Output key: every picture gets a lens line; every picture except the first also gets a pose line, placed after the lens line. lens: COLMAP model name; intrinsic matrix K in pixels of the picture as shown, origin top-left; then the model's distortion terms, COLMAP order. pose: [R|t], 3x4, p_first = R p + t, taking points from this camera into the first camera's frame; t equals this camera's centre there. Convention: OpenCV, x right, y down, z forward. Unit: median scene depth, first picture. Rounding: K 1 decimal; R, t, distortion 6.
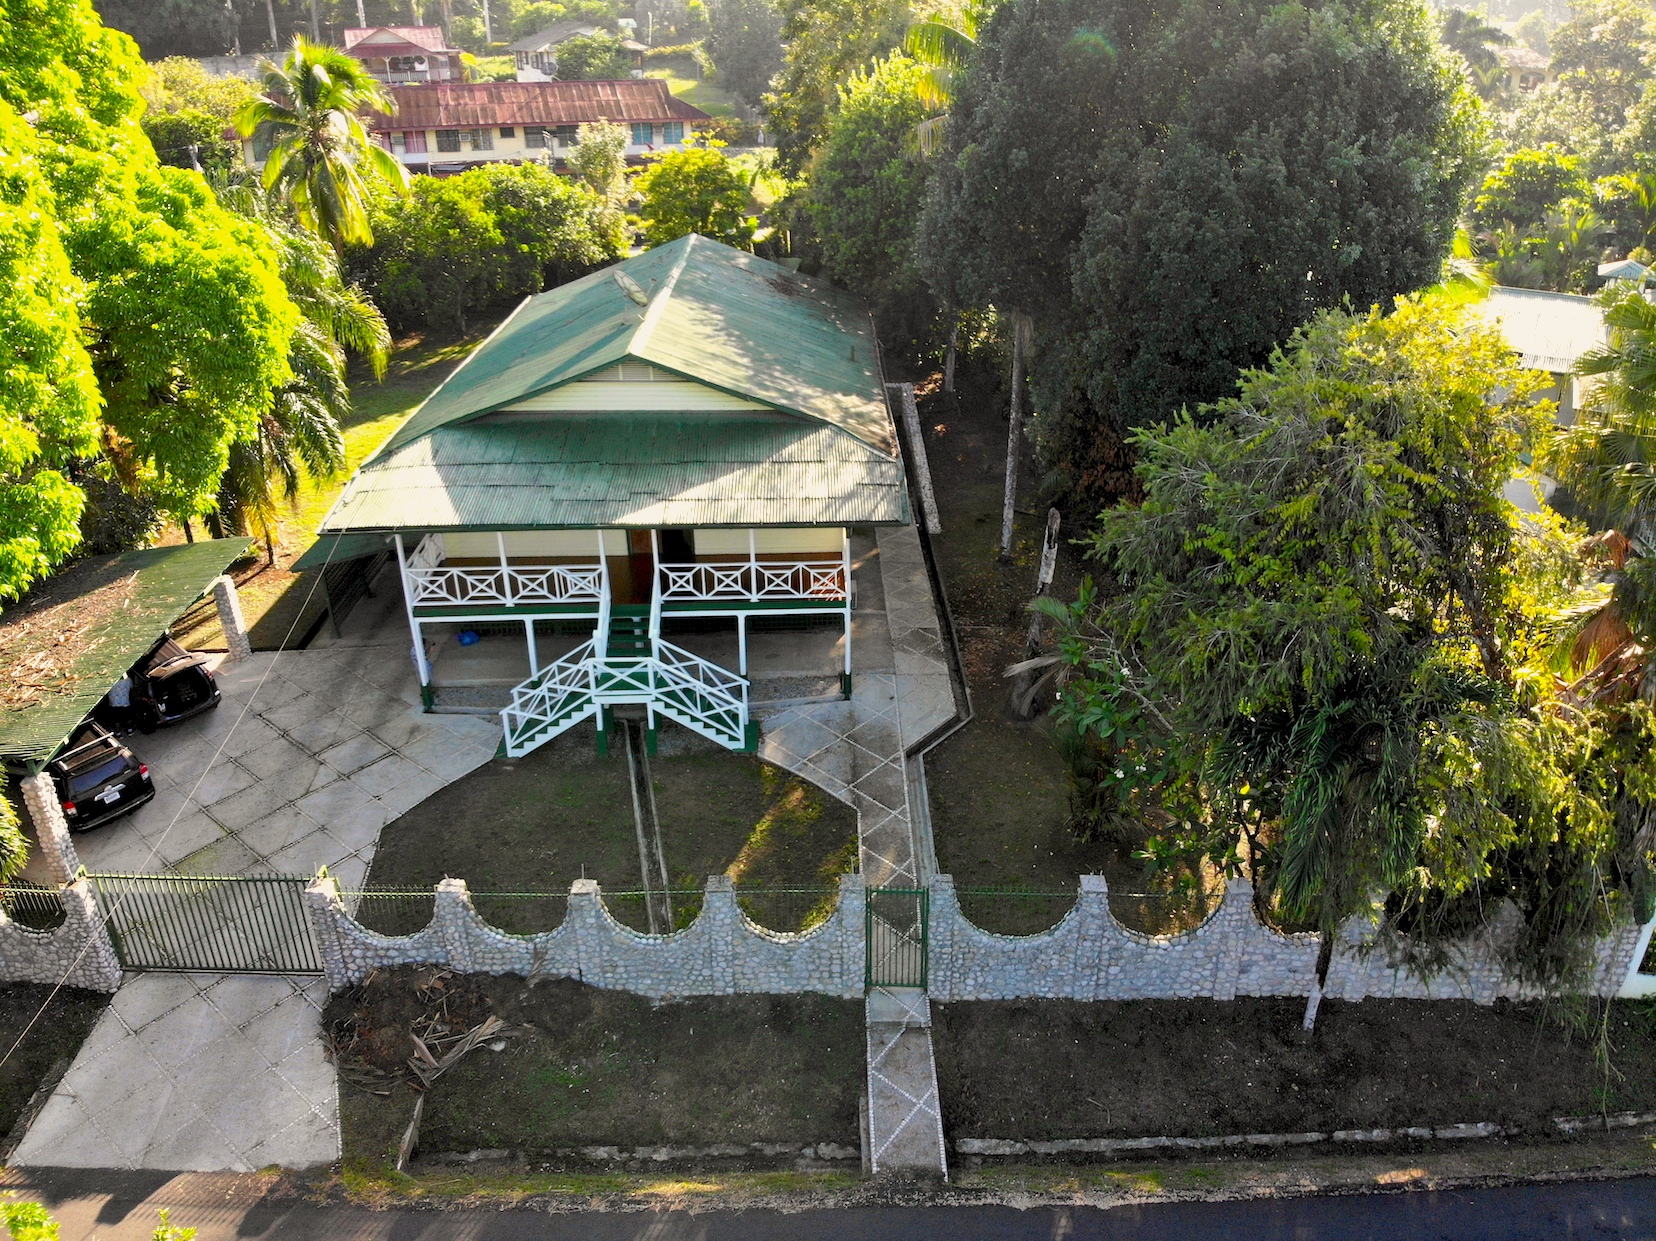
lens RADIAL K [[1195.6, 0, 834.3], [0, 1195.6, 619.6], [0, 0, 1]] dist [0.188890, -0.433103]
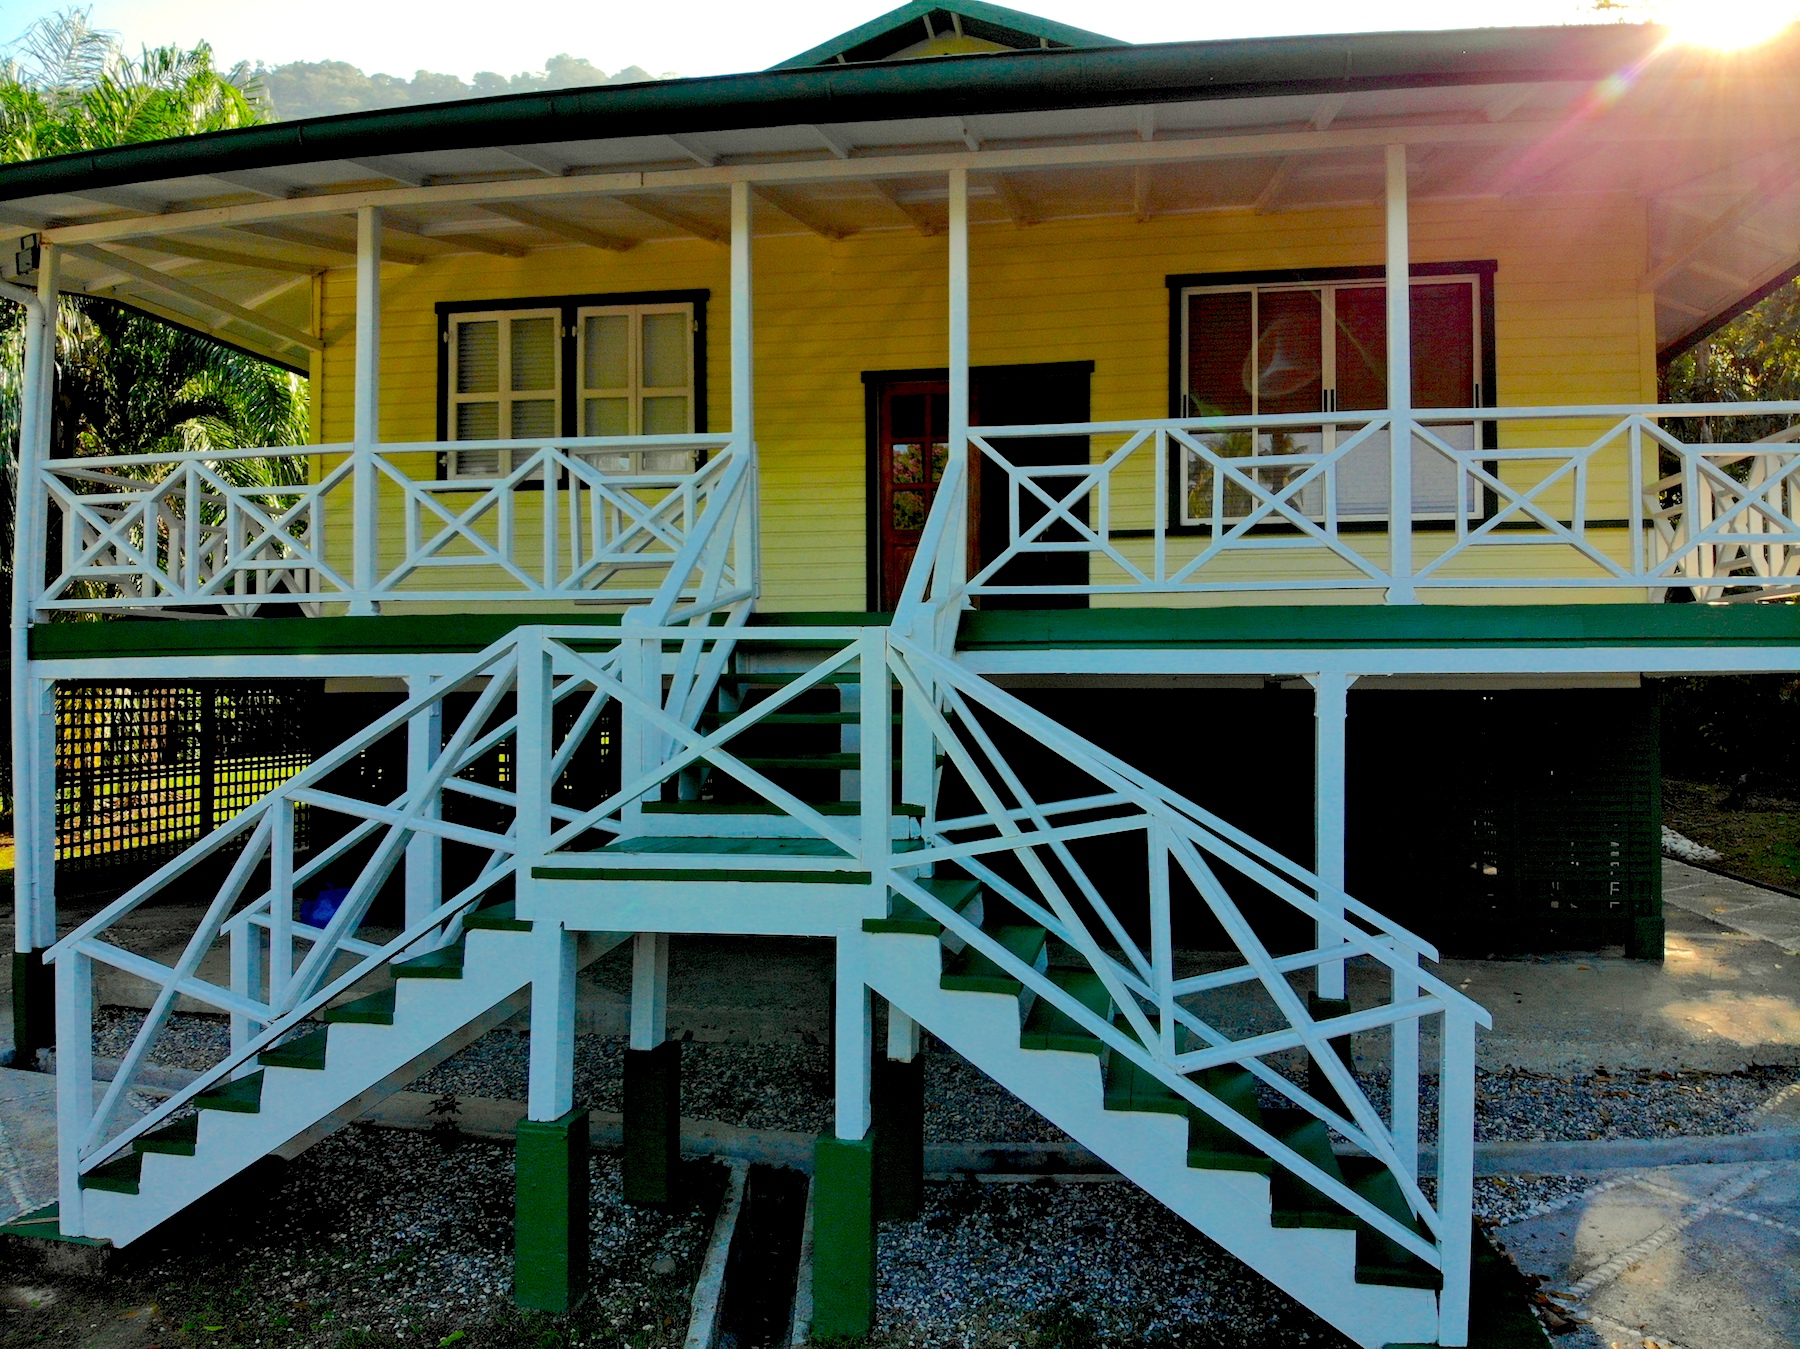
lens RADIAL K [[1294.5, 0, 898.5], [0, 1294.5, 672.6], [0, 0, 1]] dist [0.125586, -0.261247]
pose [[0.979220, 0.002168, -0.202790, -0.108771], [-0.093761, 0.891500, -0.443212, 0.108954], [0.179827, 0.453016, 0.873178, 0.803972]]
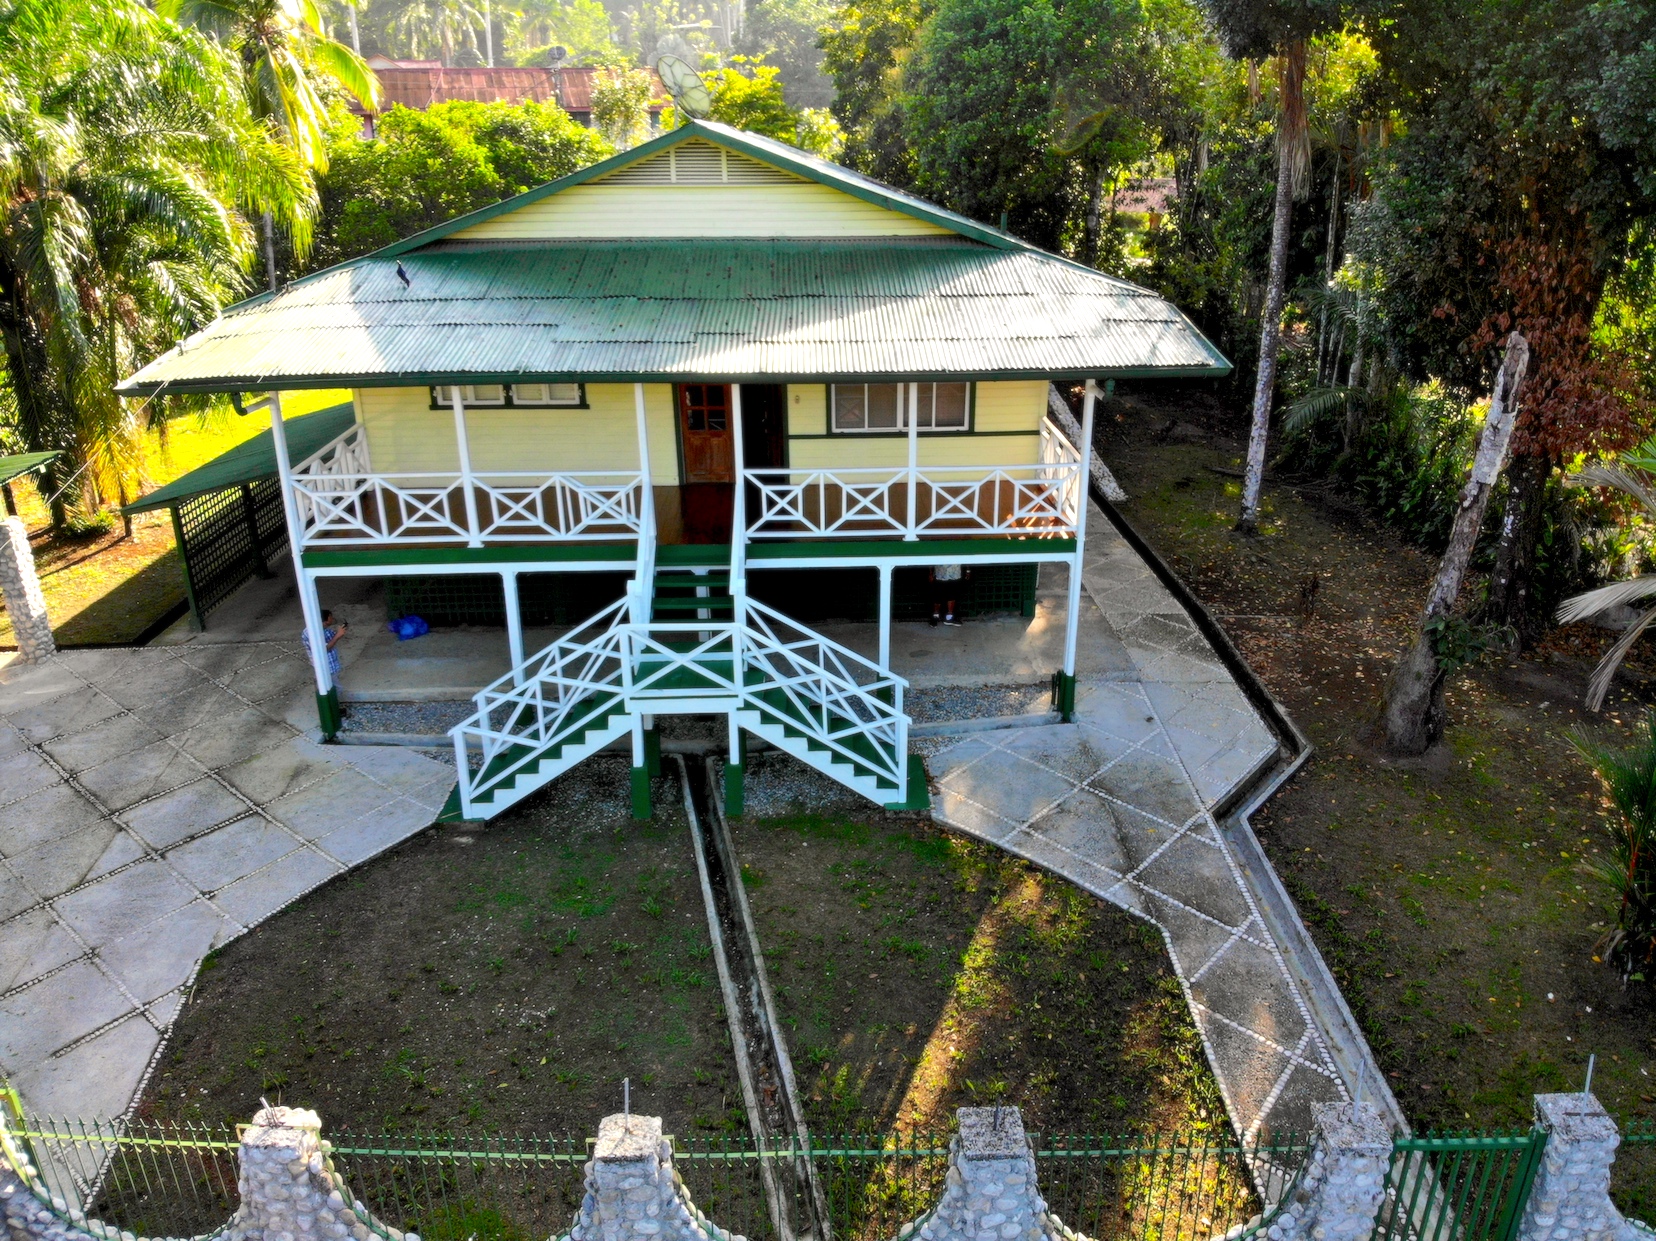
lens RADIAL K [[1191.0, 0, 826.6], [0, 1191.0, 618.8], [0, 0, 1]] dist [0.125586, -0.261247]
pose [[0.999996, -0.001872, -0.002179, -0.107382], [0.001683, 0.996506, -0.083504, 0.069138], [0.002328, 0.083500, 0.996505, 0.458817]]
